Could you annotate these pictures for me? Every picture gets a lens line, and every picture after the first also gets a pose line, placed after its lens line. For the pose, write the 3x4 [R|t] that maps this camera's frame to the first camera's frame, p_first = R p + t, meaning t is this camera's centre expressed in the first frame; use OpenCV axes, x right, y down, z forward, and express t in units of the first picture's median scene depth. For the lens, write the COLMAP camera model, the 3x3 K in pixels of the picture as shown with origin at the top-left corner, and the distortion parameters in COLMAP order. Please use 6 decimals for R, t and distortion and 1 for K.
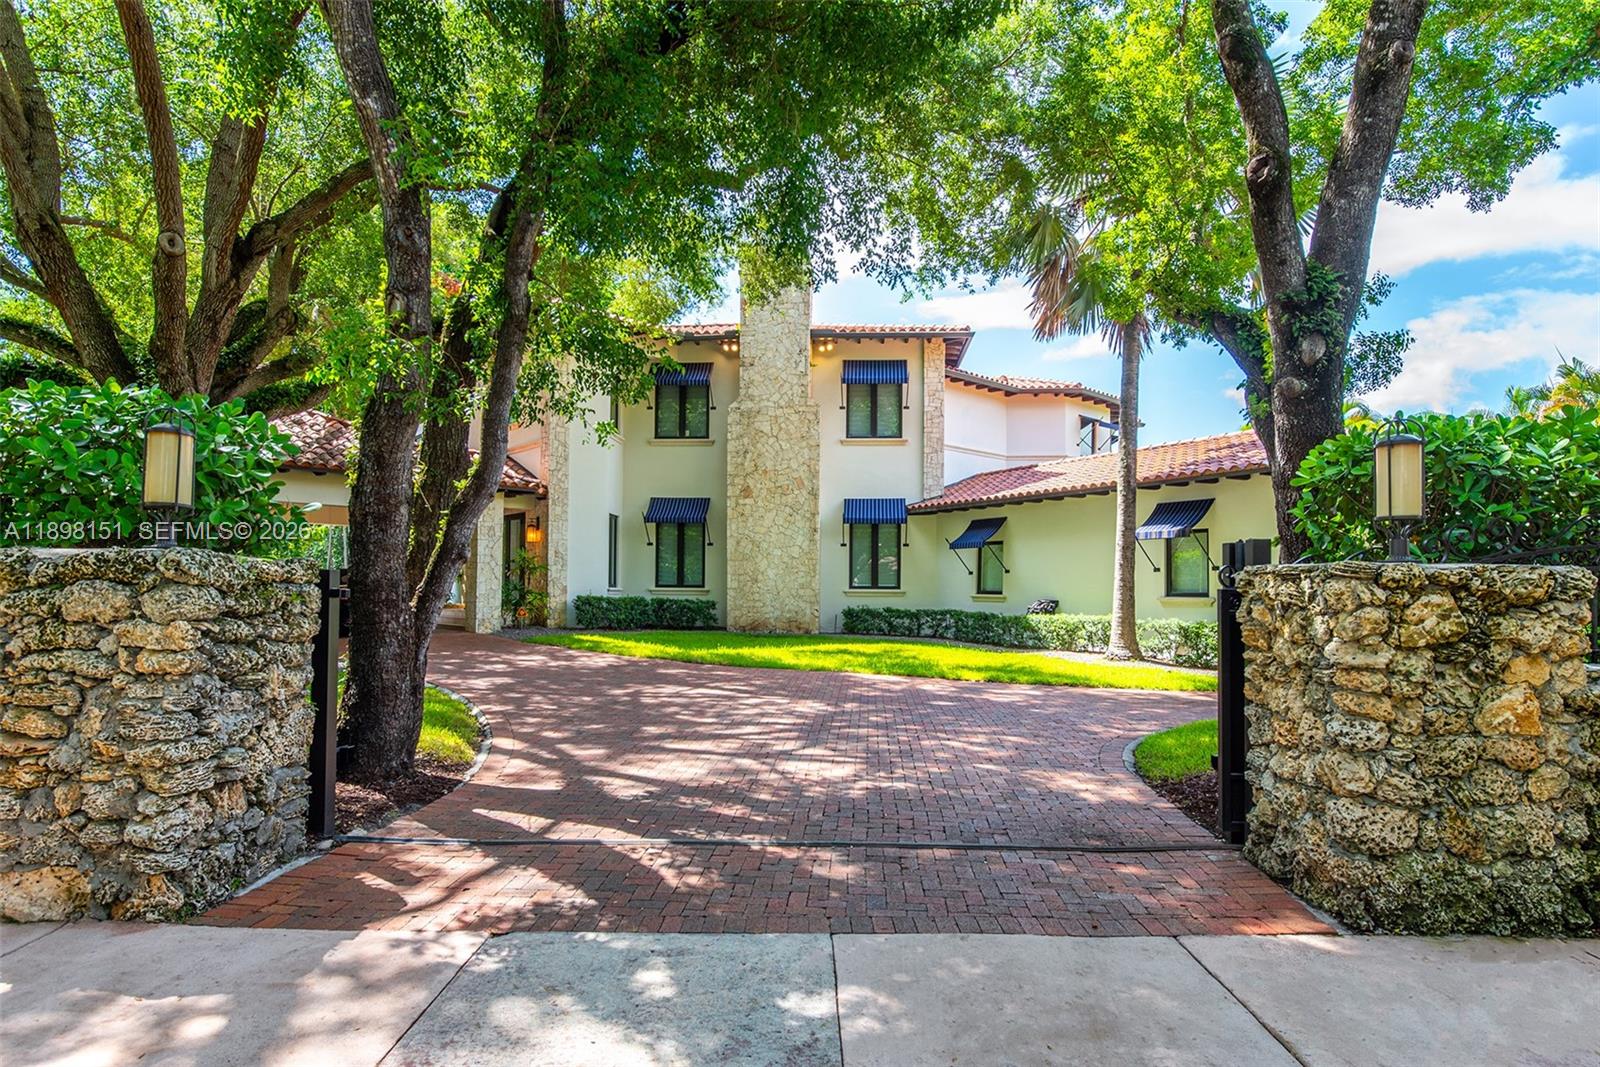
lens RADIAL K [[864.4, 0, 794.7], [0, 864.4, 574.7], [0, 0, 1]] dist [0.005981, -0.001238]
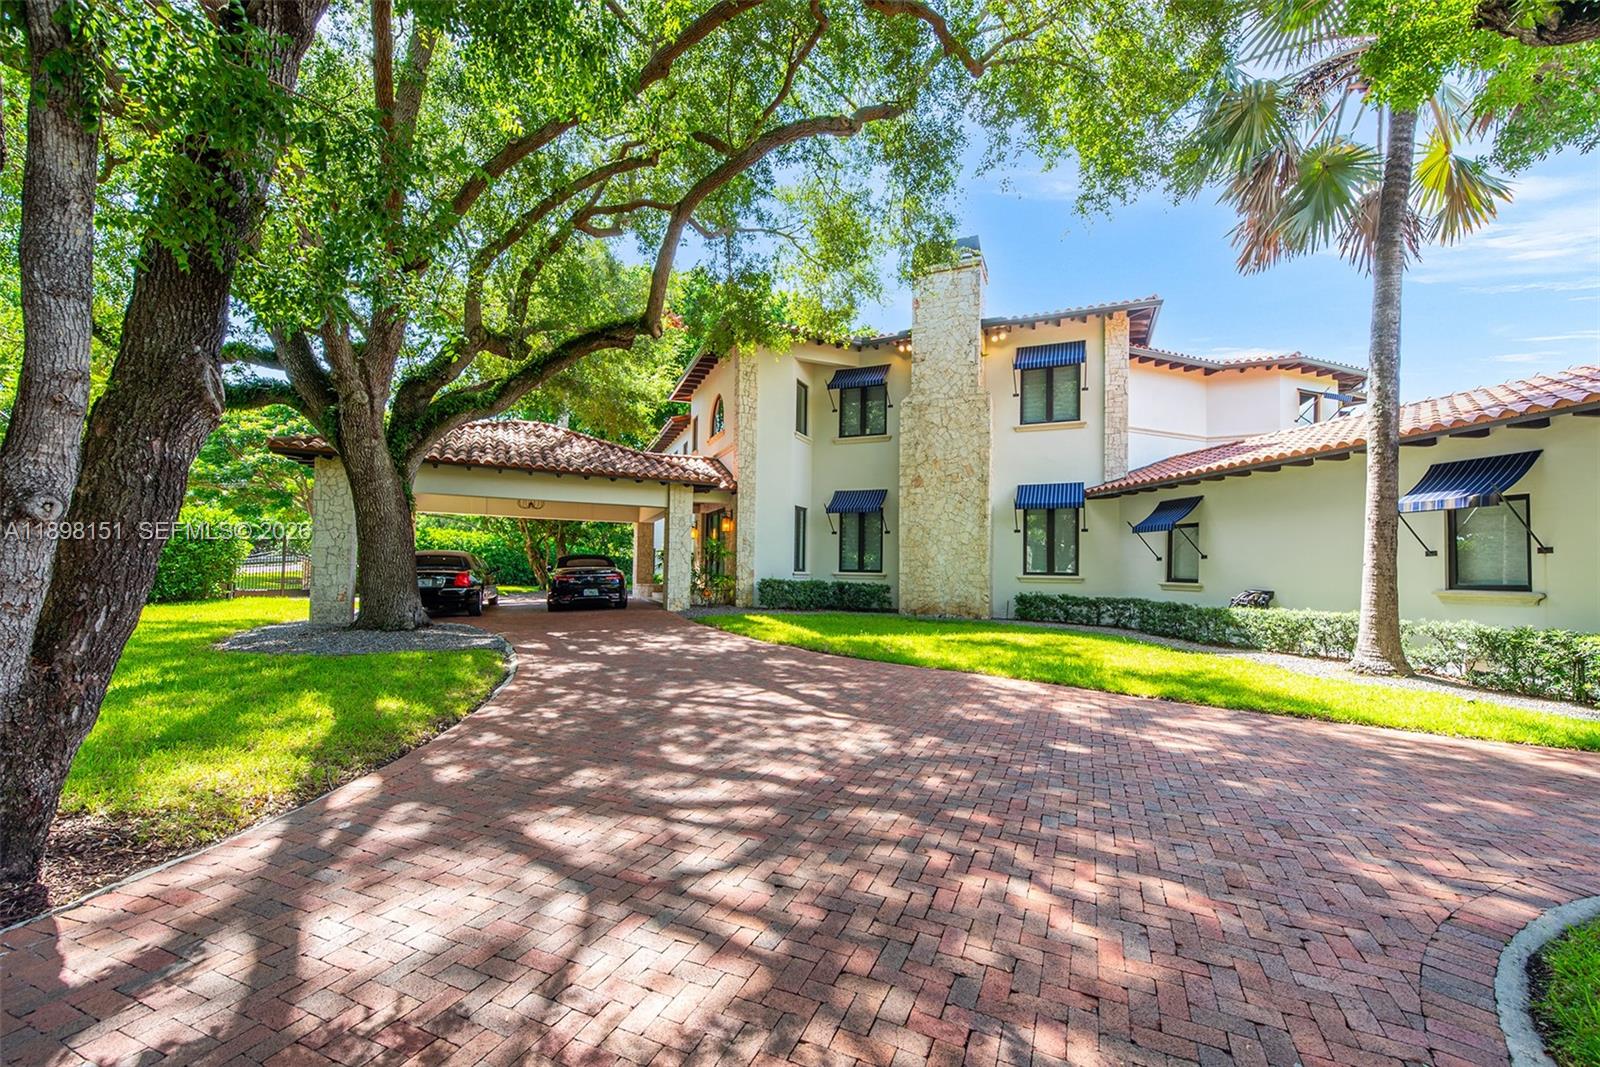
lens RADIAL K [[644.8, 0, 796.8], [0, 644.8, 554.9], [0, 0, 1]] dist [0.009870, -0.001790]
pose [[0.944505, -0.001279, -0.328496, 0.066611], [-0.002671, 0.999929, -0.011575, 0.002719], [0.328487, 0.011810, 0.944435, 0.226764]]
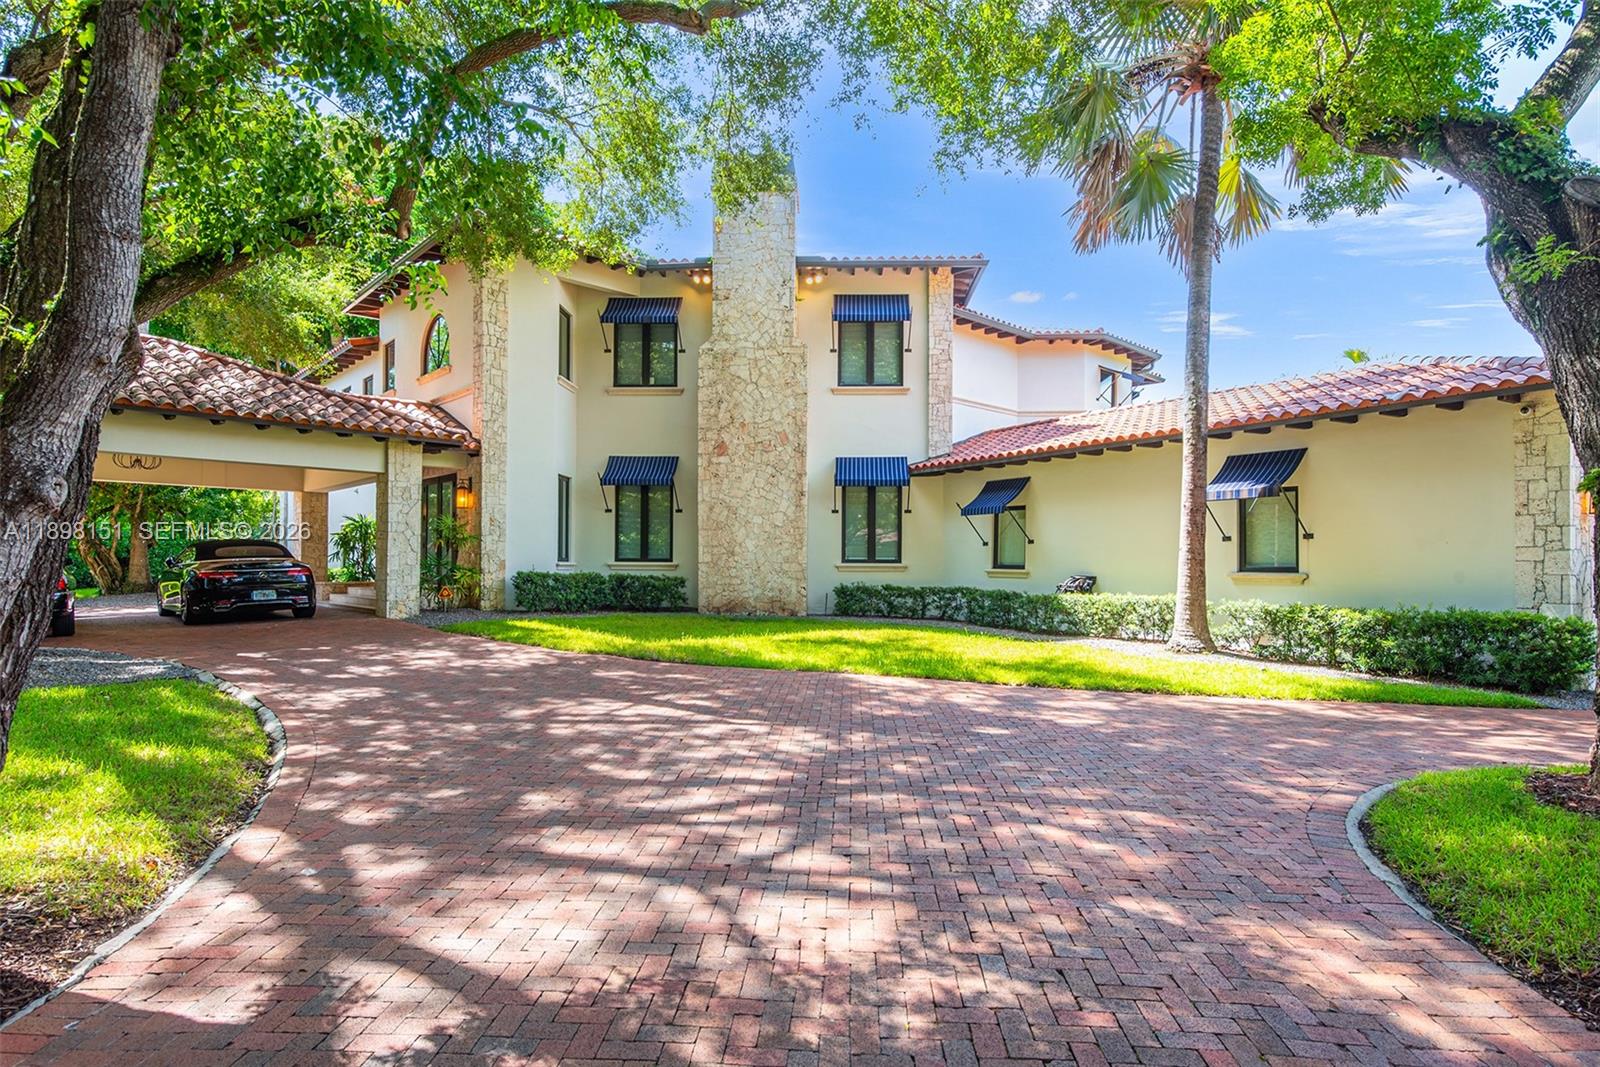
lens RADIAL K [[864.4, 0, 799.8], [0, 864.4, 553.5], [0, 0, 1]] dist [0.005981, -0.001238]
pose [[0.999700, -0.001954, 0.024415, 0.000853], [0.001799, 0.999978, 0.006368, 0.001796], [-0.024427, -0.006322, 0.999682, 0.159379]]
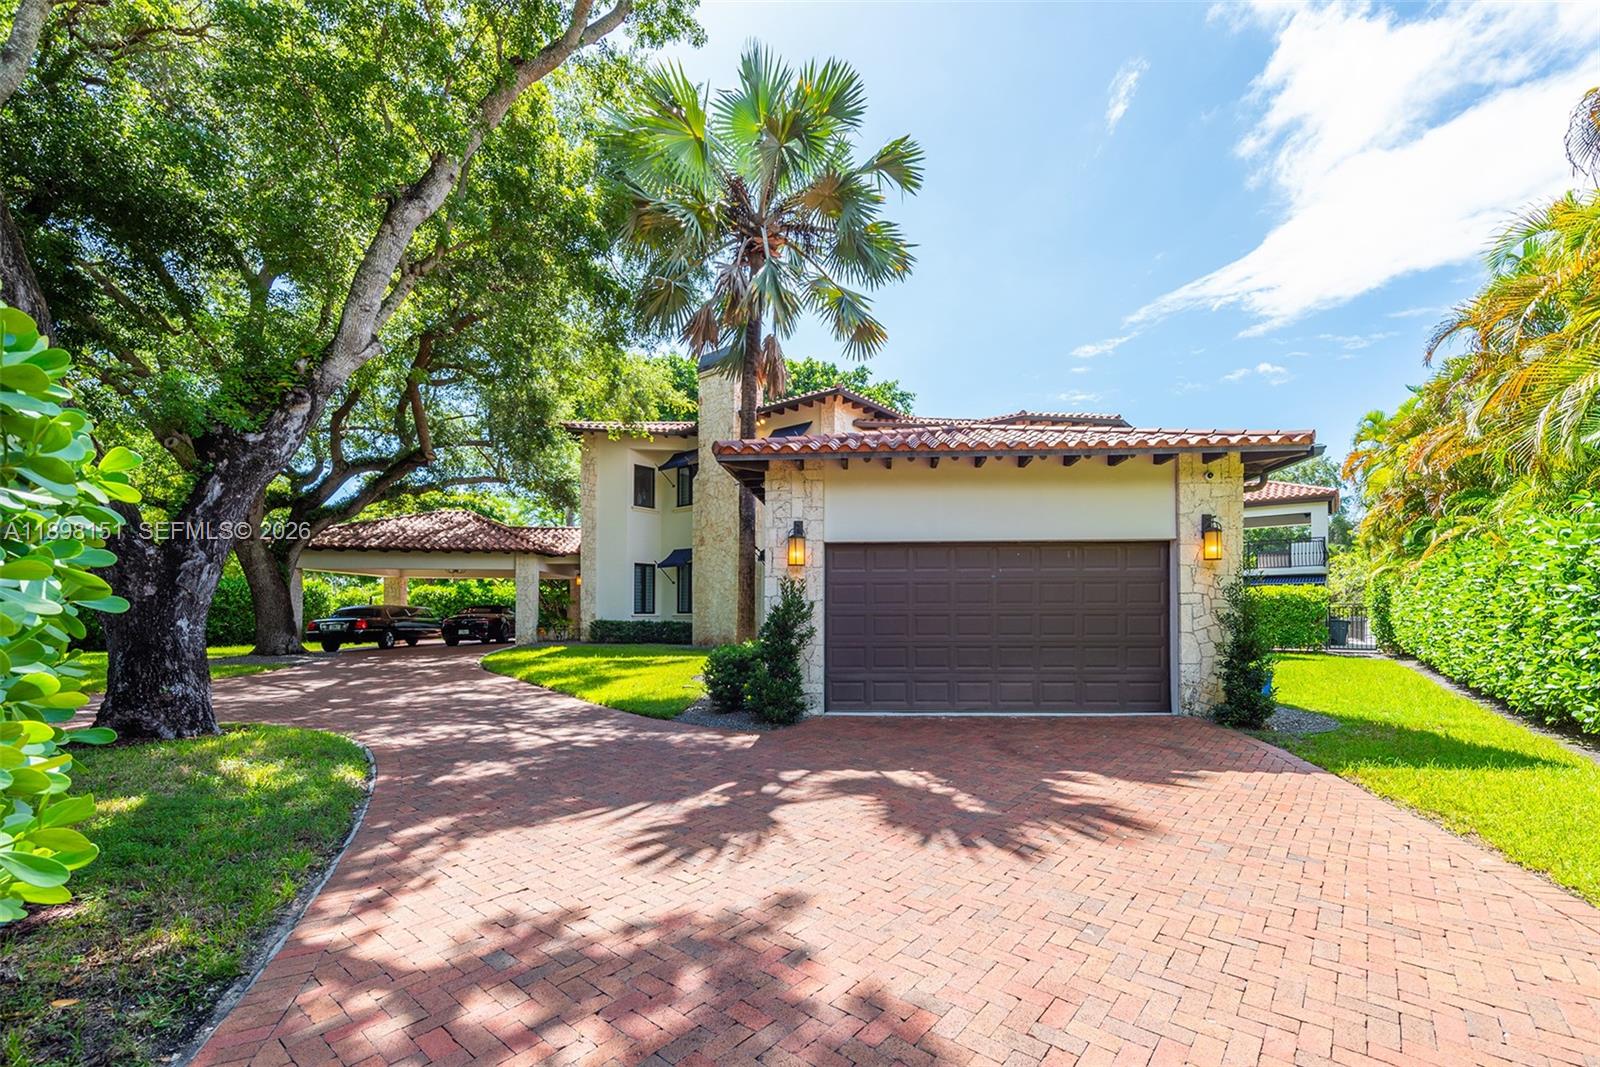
lens RADIAL K [[644.8, 0, 850.4], [0, 644.8, 595.3], [0, 0, 1]] dist [0.009870, -0.001790]
pose [[0.854312, -0.029595, -0.518917, 0.693806], [0.022079, 0.999543, -0.020656, 0.013960], [0.519291, 0.006189, 0.854575, 0.284174]]
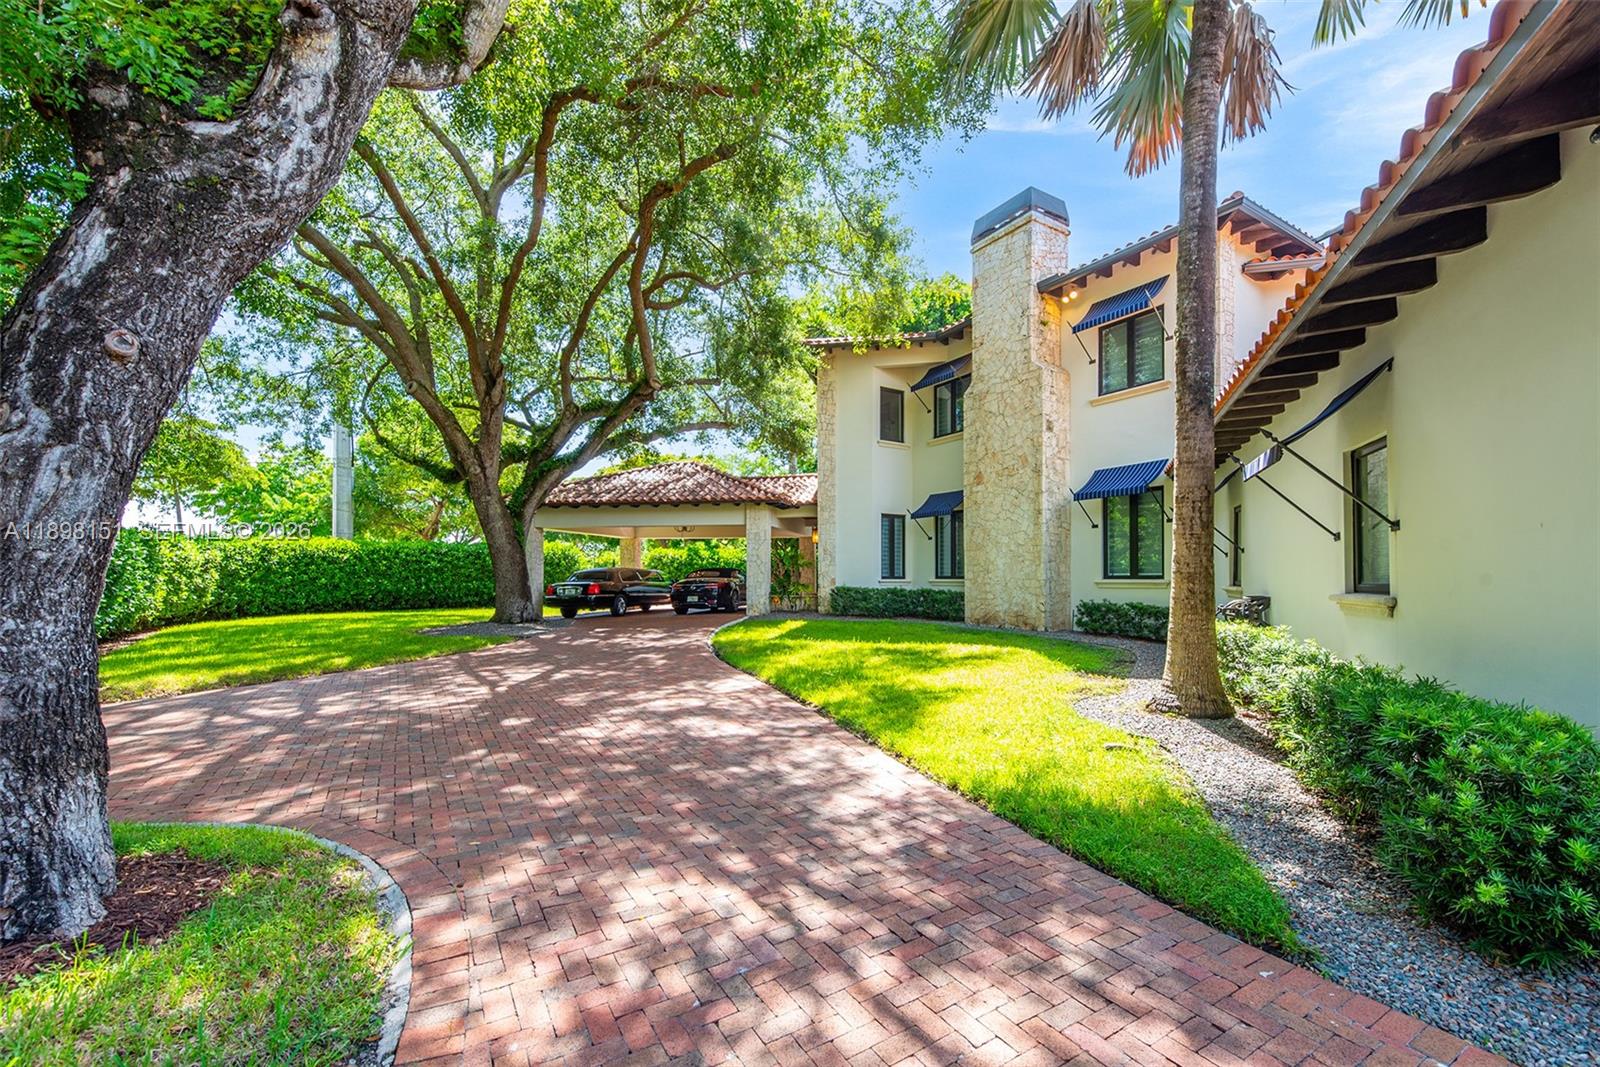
lens RADIAL K [[644.8, 0, 789.1], [0, 644.8, 573.5], [0, 0, 1]] dist [0.009870, -0.001790]
pose [[0.591201, -0.014674, -0.806391, 0.416729], [0.017764, 0.999829, -0.005171, 0.009568], [0.806329, -0.011267, 0.591360, 0.432218]]
